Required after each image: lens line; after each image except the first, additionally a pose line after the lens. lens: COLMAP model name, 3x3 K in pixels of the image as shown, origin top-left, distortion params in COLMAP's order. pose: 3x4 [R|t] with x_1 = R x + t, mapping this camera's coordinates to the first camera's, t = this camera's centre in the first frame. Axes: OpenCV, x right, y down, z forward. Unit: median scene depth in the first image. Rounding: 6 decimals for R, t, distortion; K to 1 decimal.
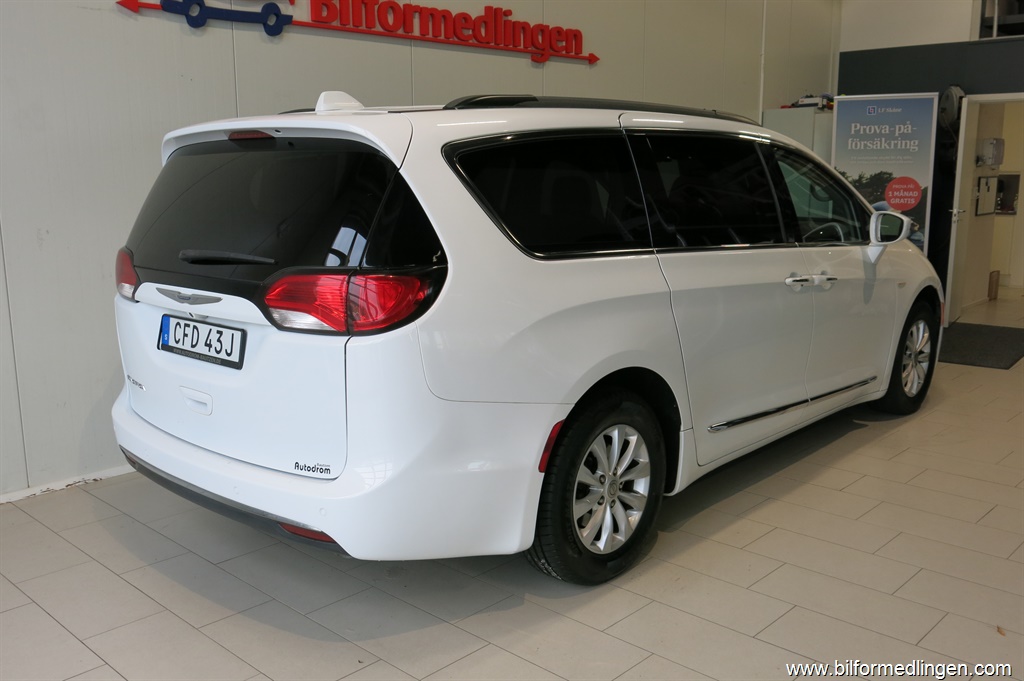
lens RADIAL K [[931.1, 0, 512.0], [0, 931.1, 340.5], [0, 0, 1]] dist [-0.023289, 0.000610]
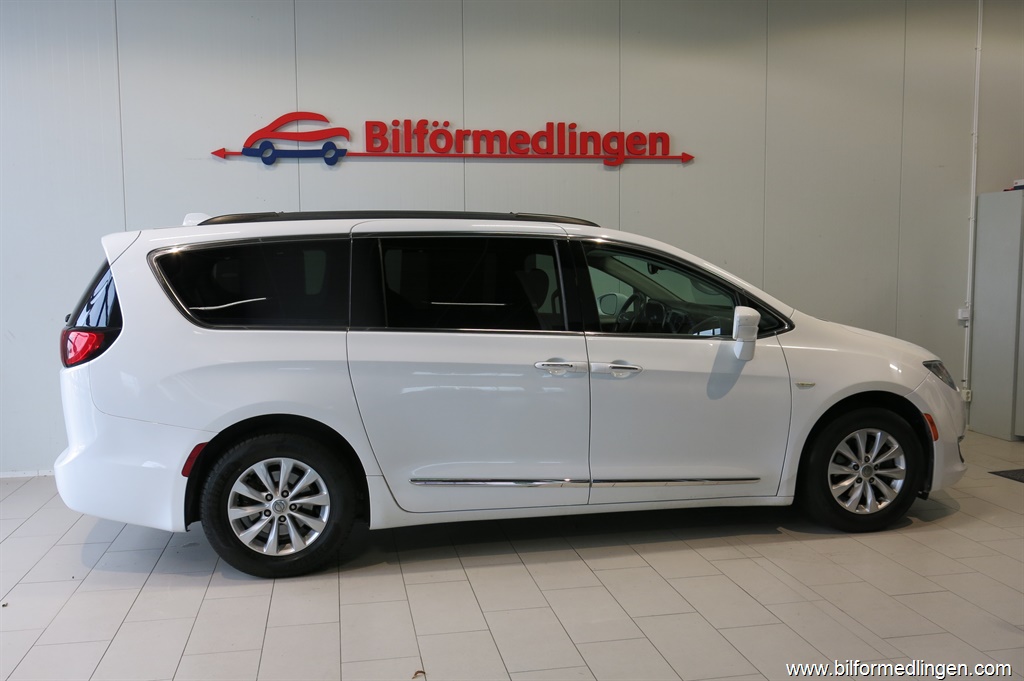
lens RADIAL K [[931.1, 0, 512.0], [0, 931.1, 340.5], [0, 0, 1]] dist [-0.023289, 0.000610]
pose [[0.812523, 0.051914, -0.580613, 0.761242], [-0.103804, 0.992993, -0.056480, -0.022262], [0.573612, 0.106161, 0.812219, 0.067821]]
